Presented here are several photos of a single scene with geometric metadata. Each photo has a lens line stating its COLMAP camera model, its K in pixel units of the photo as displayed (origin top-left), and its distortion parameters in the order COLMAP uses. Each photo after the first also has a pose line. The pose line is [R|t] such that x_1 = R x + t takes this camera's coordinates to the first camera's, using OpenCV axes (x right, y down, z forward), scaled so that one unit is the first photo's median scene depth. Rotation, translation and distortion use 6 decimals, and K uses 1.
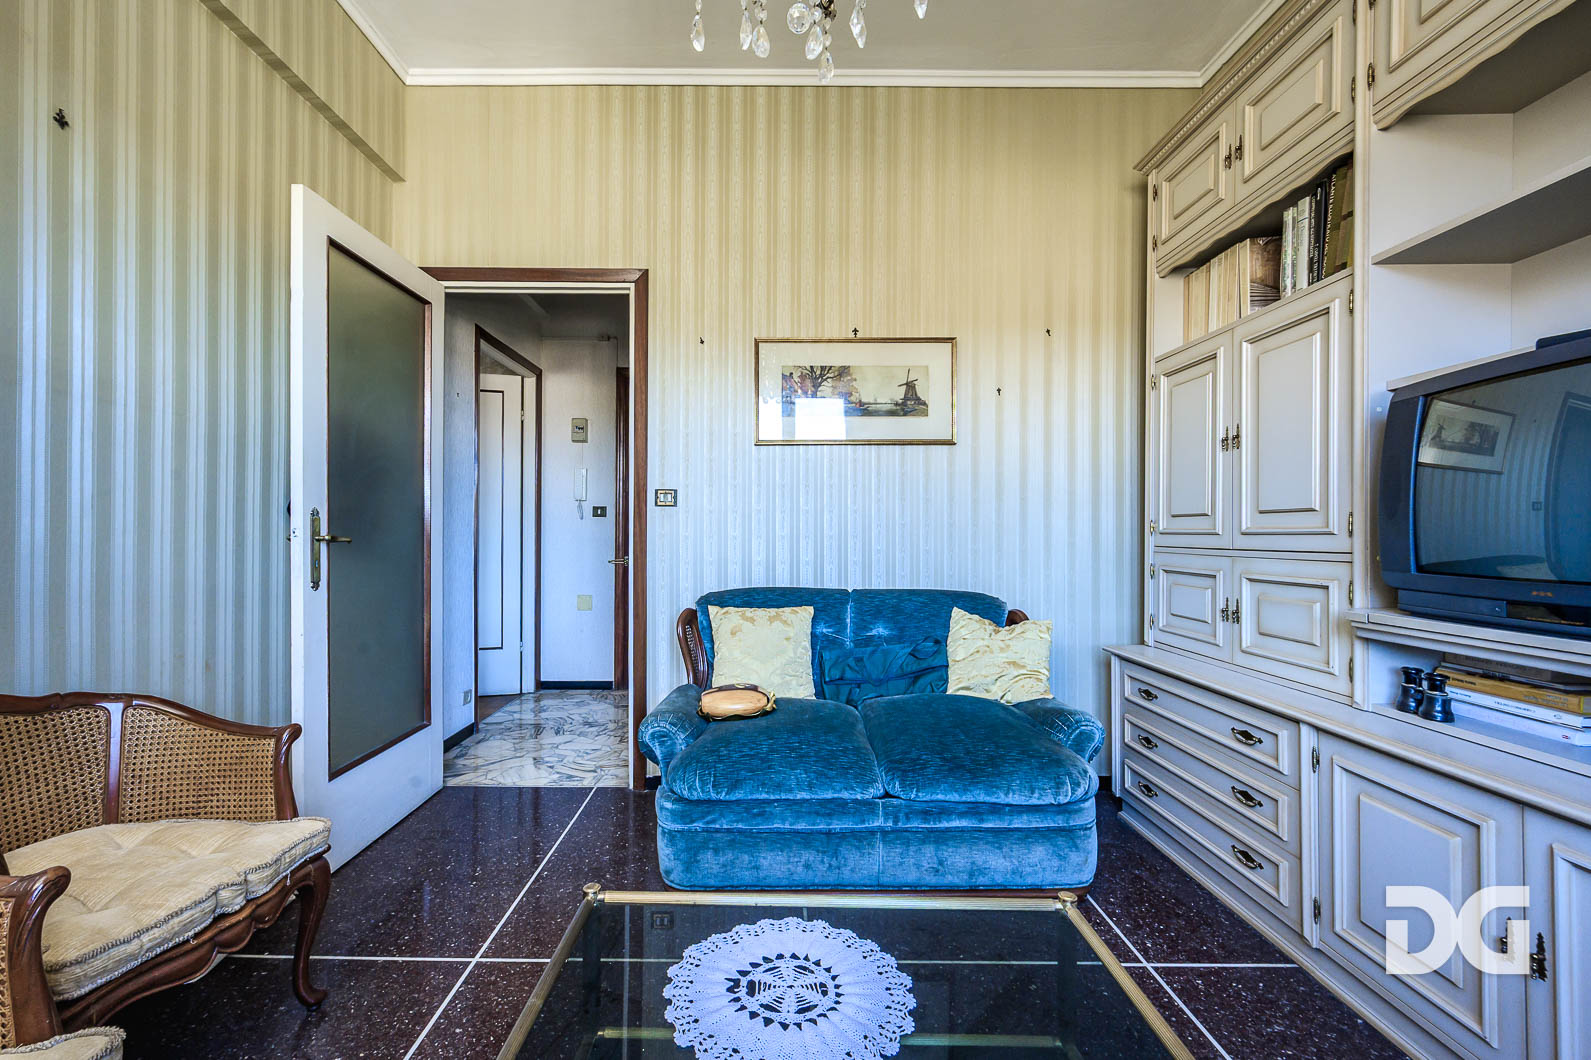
lens RADIAL K [[666.0, 0, 784.4], [0, 666.0, 524.5], [0, 0, 1]] dist [0.000045, -0.000054]
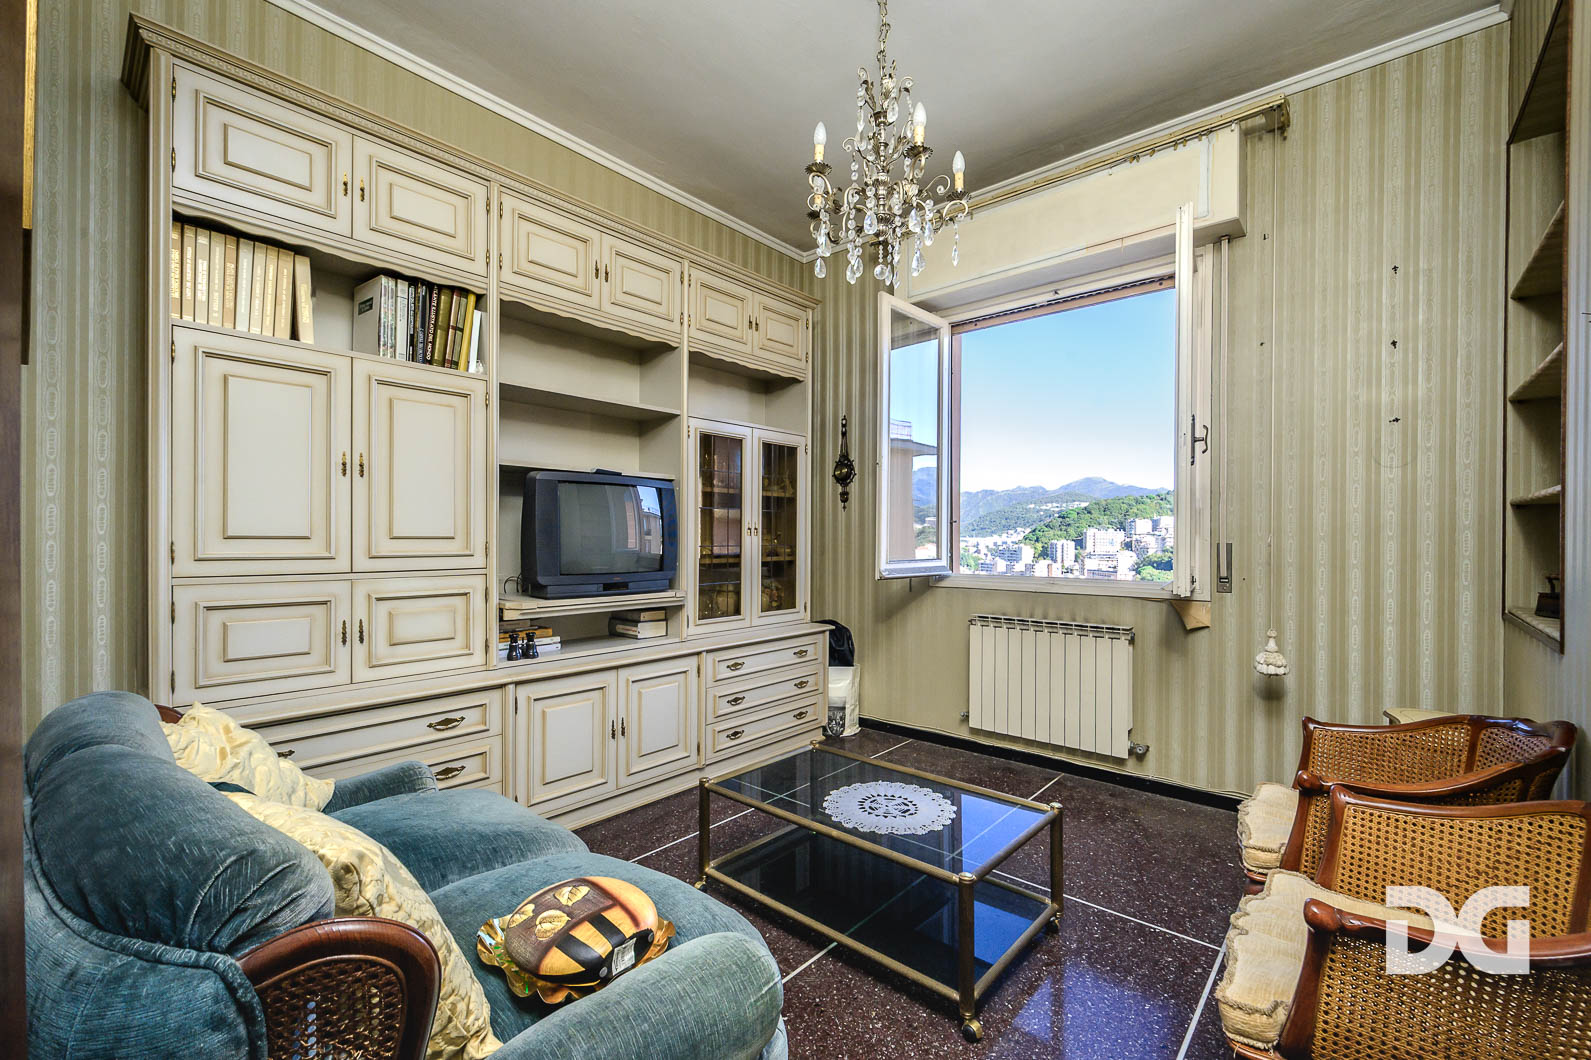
lens RADIAL K [[681.0, 0, 787.5], [0, 681.0, 537.5], [0, 0, 1]] dist [-0.001424, -0.000341]
pose [[-0.738665, -0.010736, 0.673987, -0.686250], [-0.014711, 0.999892, -0.000195, -0.037744], [-0.673912, -0.010059, -0.738743, 1.678648]]
